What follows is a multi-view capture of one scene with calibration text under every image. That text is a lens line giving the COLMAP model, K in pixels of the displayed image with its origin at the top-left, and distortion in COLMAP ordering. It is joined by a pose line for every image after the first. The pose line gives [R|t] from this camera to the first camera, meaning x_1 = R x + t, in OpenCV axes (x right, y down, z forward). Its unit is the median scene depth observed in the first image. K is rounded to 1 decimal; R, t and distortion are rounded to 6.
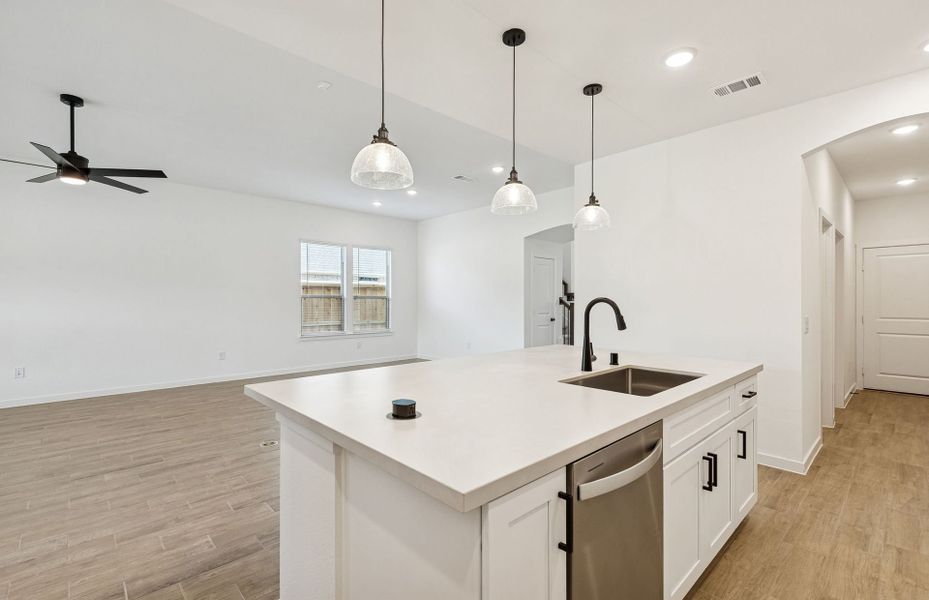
lens RADIAL K [[413.4, 0, 466.7], [0, 413.4, 300.0], [0, 0, 1]] dist [0.004176, 0.000384]
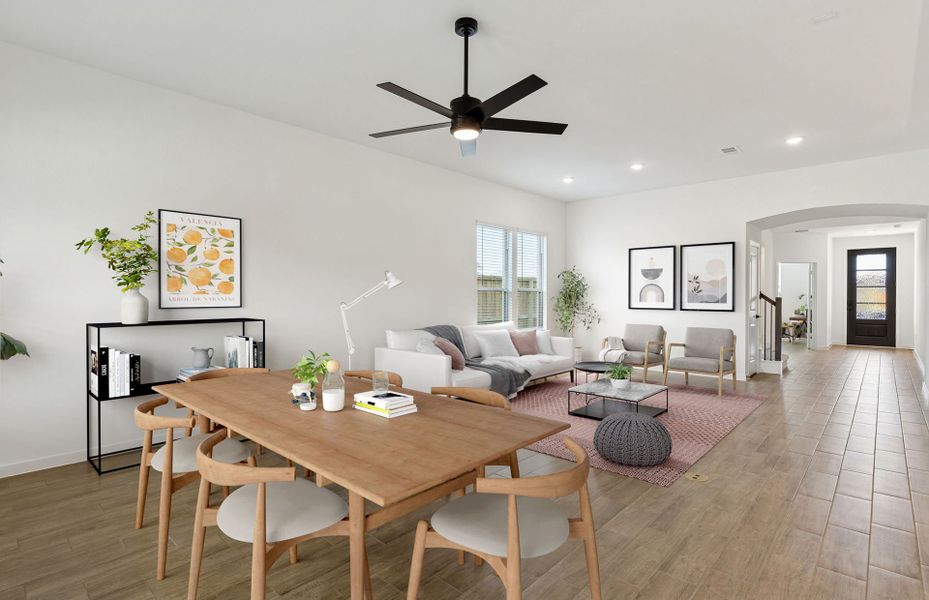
lens RADIAL K [[455.8, 0, 462.8], [0, 455.8, 296.0], [0, 0, 1]] dist [-0.002440, -0.000138]
pose [[0.998125, -0.000202, 0.061201, -0.473405], [-0.000083, 0.999989, 0.004664, -0.000804], [-0.061201, -0.004660, 0.998115, 0.080474]]
